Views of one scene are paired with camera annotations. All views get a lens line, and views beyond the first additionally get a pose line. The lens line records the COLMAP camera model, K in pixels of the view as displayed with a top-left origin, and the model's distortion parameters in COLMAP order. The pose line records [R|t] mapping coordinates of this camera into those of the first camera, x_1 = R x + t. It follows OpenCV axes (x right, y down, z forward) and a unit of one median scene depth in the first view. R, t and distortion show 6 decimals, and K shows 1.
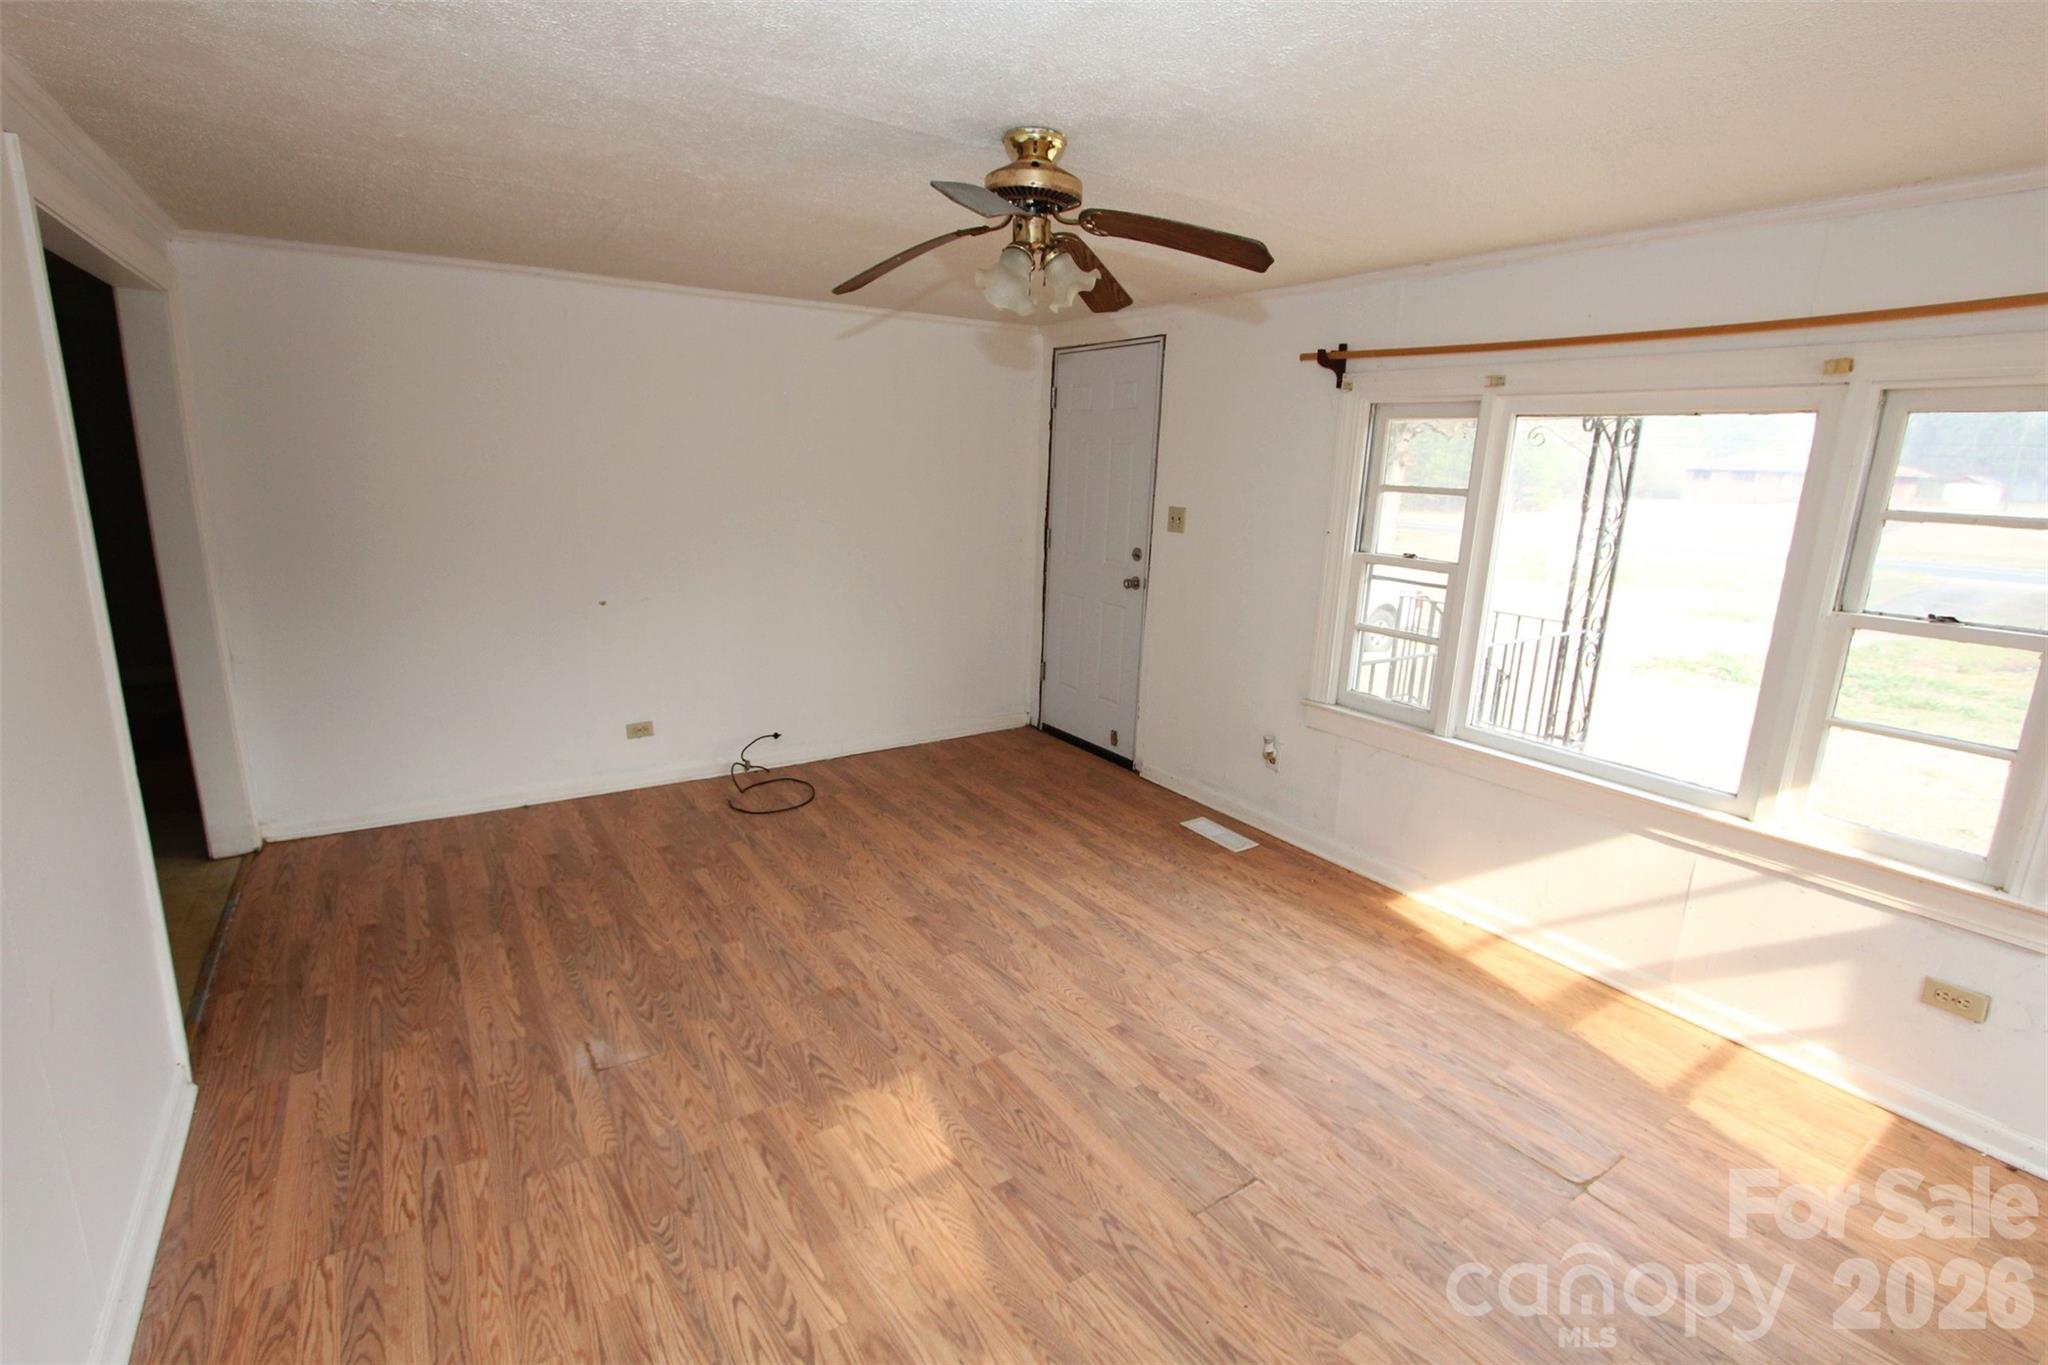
lens RADIAL K [[946.3, 0, 1064.6], [0, 946.3, 685.6], [0, 0, 1]] dist [-0.019010, 0.002098]
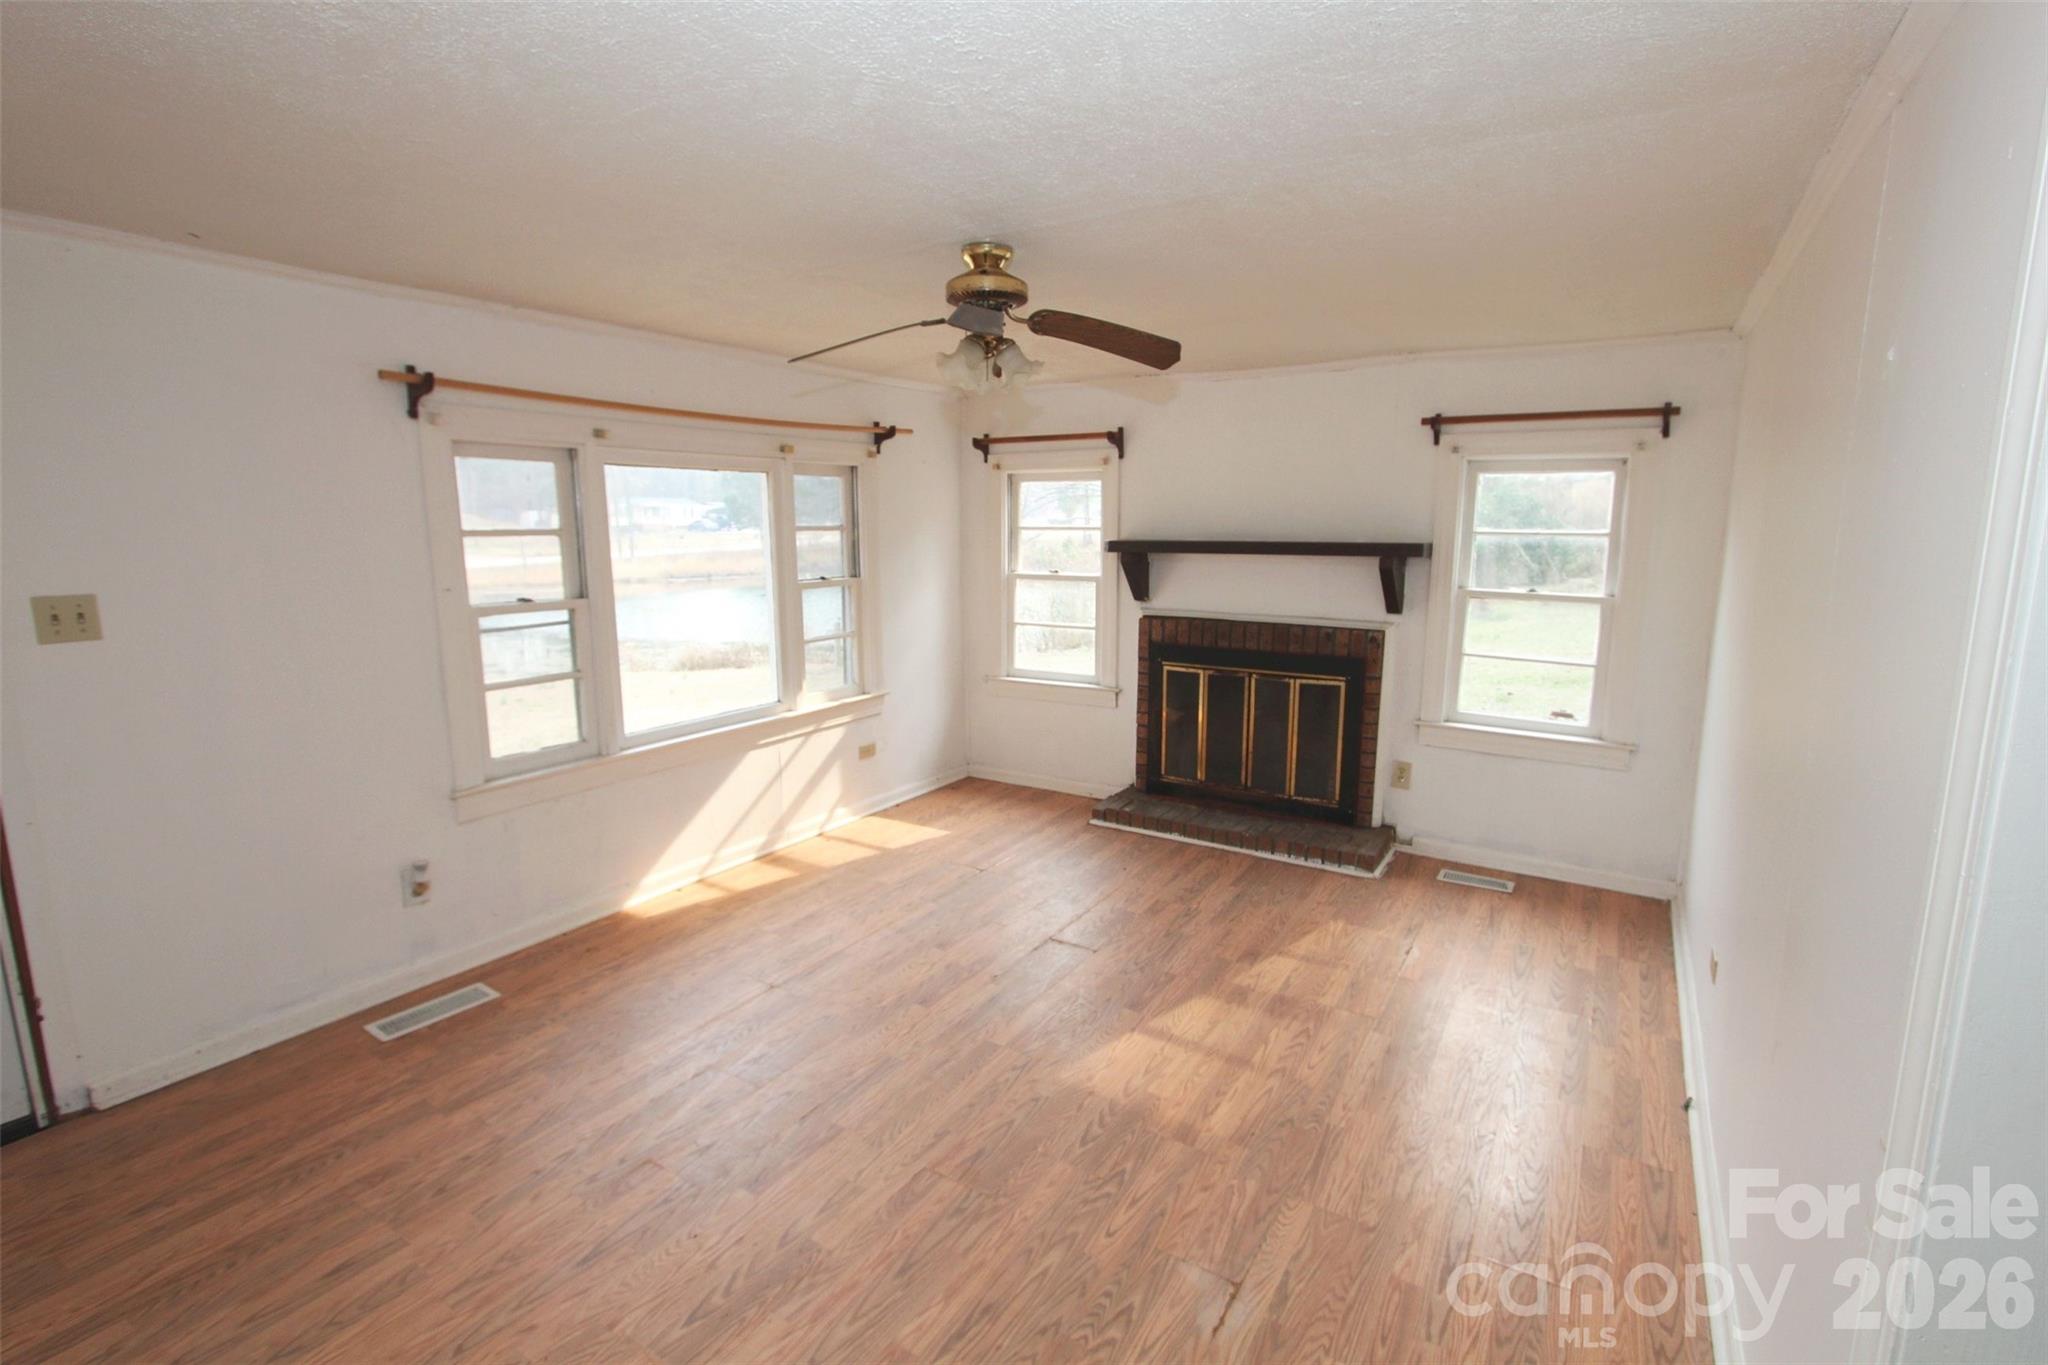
lens RADIAL K [[946.3, 0, 1011.7], [0, 946.3, 680.9], [0, 0, 1]] dist [-0.019010, 0.002098]
pose [[-0.374915, -0.191718, 0.907019, -0.949550], [0.199416, 0.938802, 0.280864, -0.305793], [-0.905358, 0.286174, -0.313739, 1.152345]]
